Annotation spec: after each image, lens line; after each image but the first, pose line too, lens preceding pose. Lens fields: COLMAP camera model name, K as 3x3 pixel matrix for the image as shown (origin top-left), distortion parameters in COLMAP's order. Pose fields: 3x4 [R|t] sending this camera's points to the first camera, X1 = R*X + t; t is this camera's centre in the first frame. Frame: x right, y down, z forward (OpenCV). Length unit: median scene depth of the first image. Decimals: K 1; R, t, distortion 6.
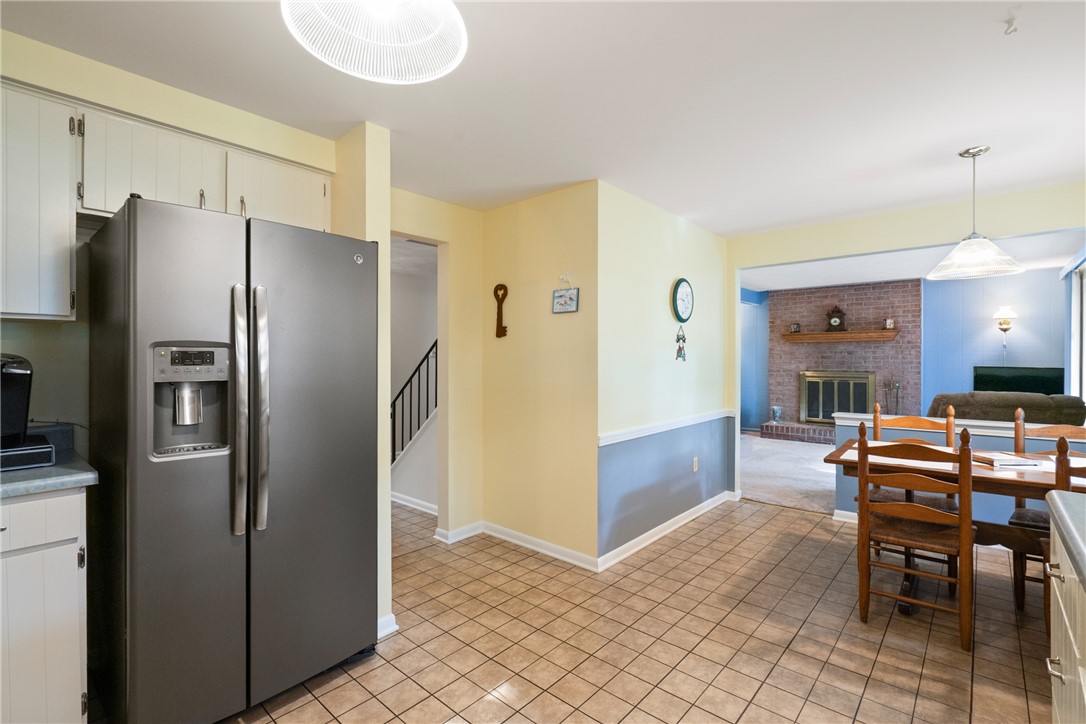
lens RADIAL K [[499.8, 0, 534.9], [0, 499.8, 358.6], [0, 0, 1]] dist [-0.000786, 0.000343]
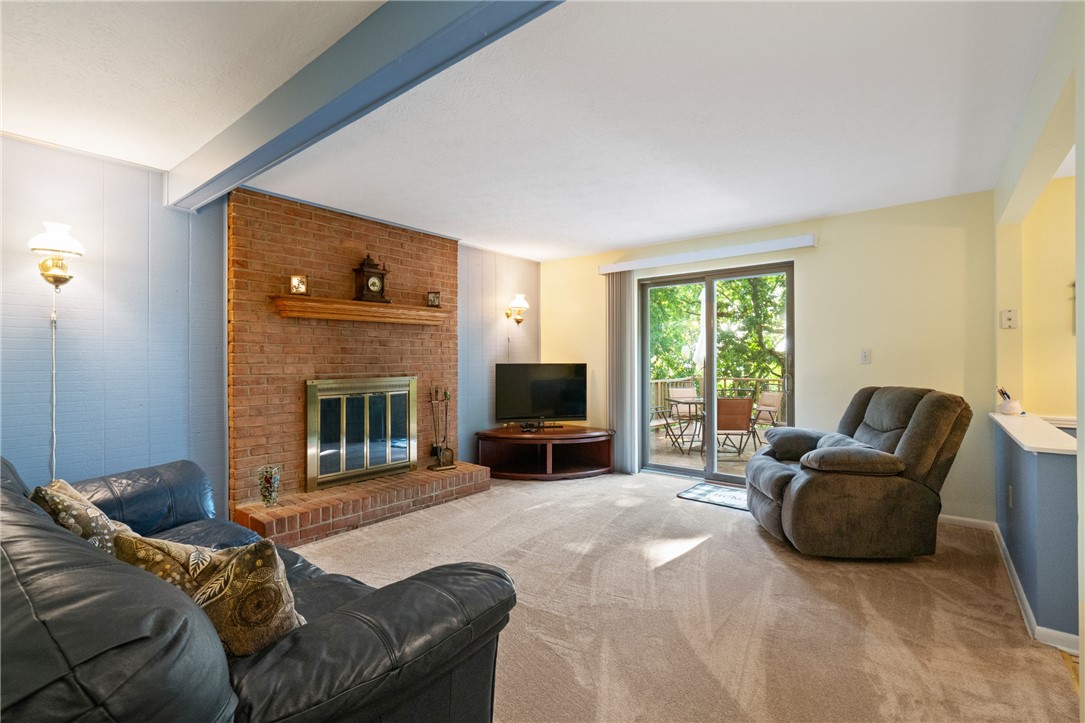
lens RADIAL K [[490.3, 0, 537.6], [0, 490.3, 359.9], [0, 0, 1]] dist [-0.003813, 0.000249]
pose [[-0.050477, -0.002801, 0.998721, 0.107045], [0.002730, 0.999992, 0.002943, 0.010206], [-0.998721, 0.002875, -0.050469, 1.375083]]
